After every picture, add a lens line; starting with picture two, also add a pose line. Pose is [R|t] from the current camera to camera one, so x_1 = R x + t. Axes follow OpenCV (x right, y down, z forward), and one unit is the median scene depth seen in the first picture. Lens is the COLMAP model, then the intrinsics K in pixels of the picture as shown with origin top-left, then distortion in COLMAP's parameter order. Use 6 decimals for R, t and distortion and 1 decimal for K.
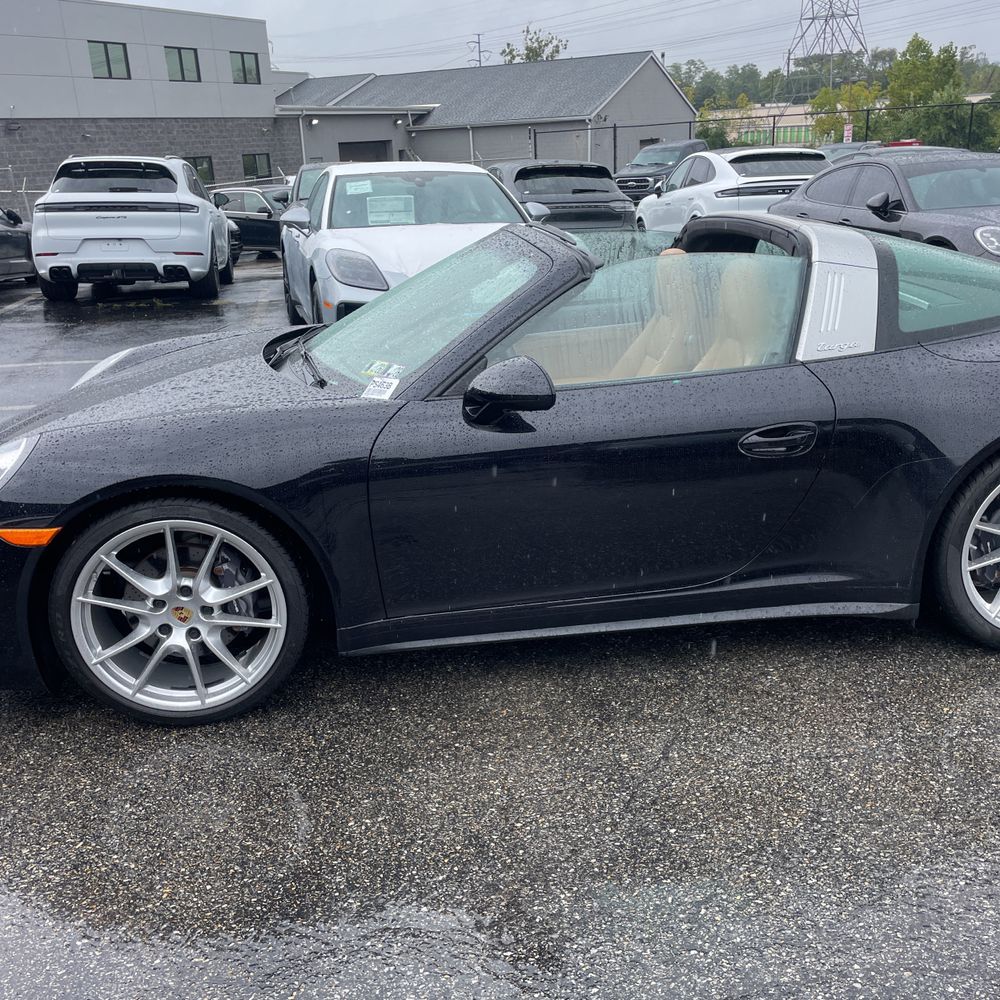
lens RADIAL K [[1007.8, 0, 491.6], [0, 1007.8, 502.2], [0, 0, 1]] dist [0.088391, -0.111933]
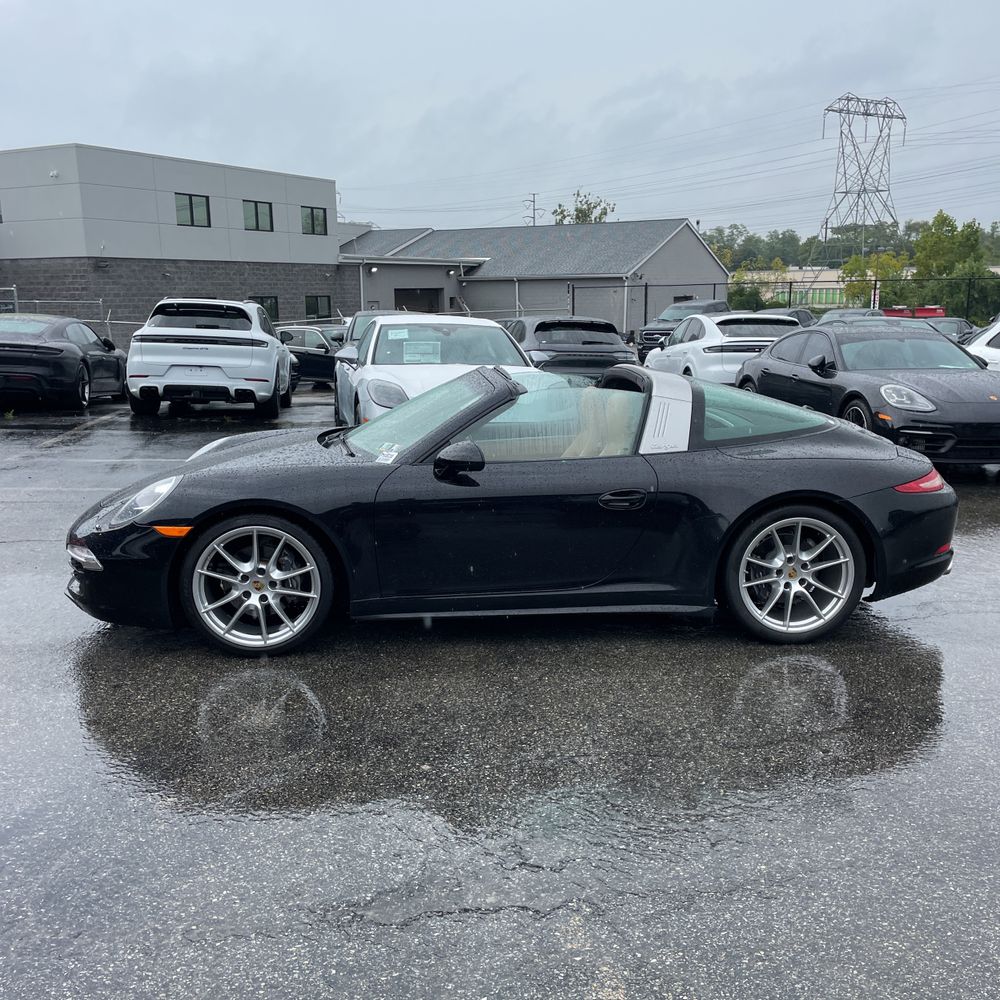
lens RADIAL K [[1001.7, 0, 510.8], [0, 1001.7, 500.9], [0, 0, 1]] dist [0.110359, -0.152333]
pose [[0.998794, 0.043969, -0.021831, 0.049502], [-0.046498, 0.989958, -0.133493, 0.062145], [0.015742, 0.134347, 0.990809, -0.230810]]
